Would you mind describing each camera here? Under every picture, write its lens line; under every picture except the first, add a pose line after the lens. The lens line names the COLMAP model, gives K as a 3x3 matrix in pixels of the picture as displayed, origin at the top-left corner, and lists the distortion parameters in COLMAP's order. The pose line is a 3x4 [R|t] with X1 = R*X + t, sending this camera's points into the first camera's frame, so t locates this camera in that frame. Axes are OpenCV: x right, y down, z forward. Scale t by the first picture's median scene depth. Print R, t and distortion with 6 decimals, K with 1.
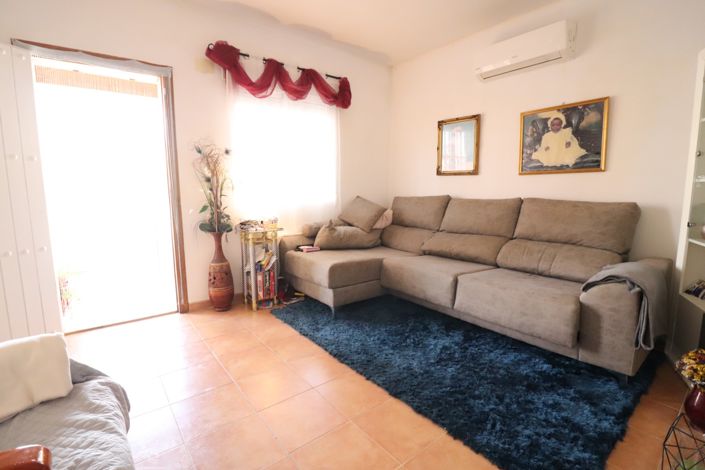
lens RADIAL K [[329.6, 0, 348.8], [0, 329.6, 234.1], [0, 0, 1]] dist [-0.006827, -0.009274]
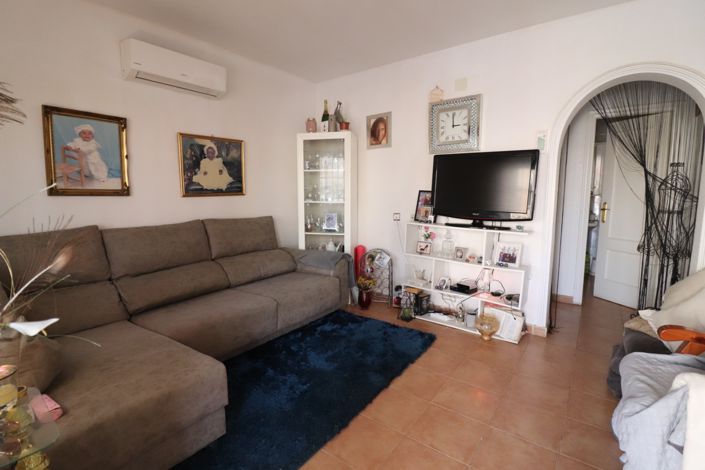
lens RADIAL K [[329.6, 0, 350.8], [0, 329.6, 233.4], [0, 0, 1]] dist [-0.006827, -0.009274]
pose [[-0.261782, -0.112302, 0.958571, -0.602546], [0.143055, 0.977721, 0.153613, -0.168961], [-0.954466, 0.177342, -0.239885, 0.860630]]
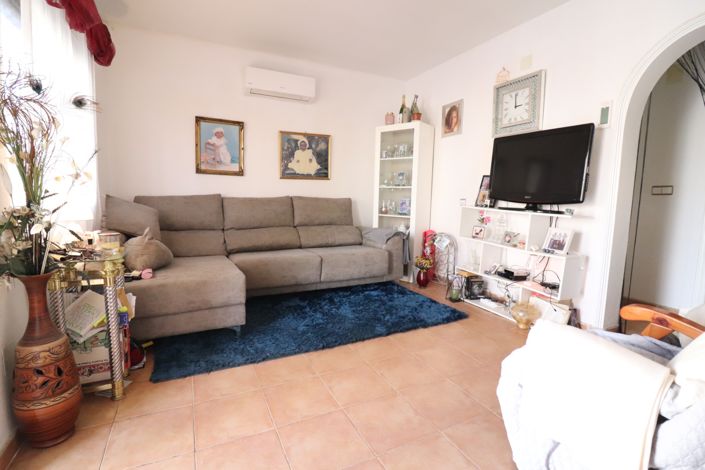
lens RADIAL K [[329.6, 0, 348.3], [0, 329.6, 234.1], [0, 0, 1]] dist [-0.006827, -0.009274]
pose [[0.202772, -0.107523, 0.973305, -0.786360], [0.120211, 0.989169, 0.084232, -0.045410], [-0.971819, 0.099922, 0.213501, 0.533368]]
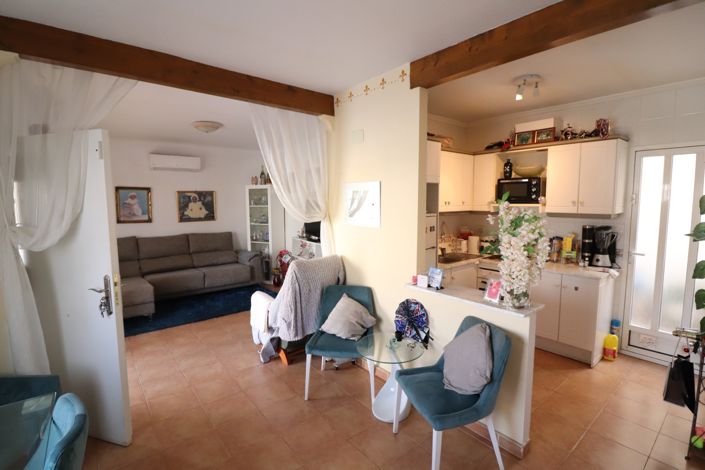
lens RADIAL K [[329.6, 0, 353.4], [0, 329.6, 234.1], [0, 0, 1]] dist [-0.006827, -0.009274]
pose [[-0.026769, -0.095538, 0.995066, -1.603193], [0.147291, 0.984181, 0.098455, -0.165914], [-0.988731, 0.149199, -0.012273, 0.012275]]
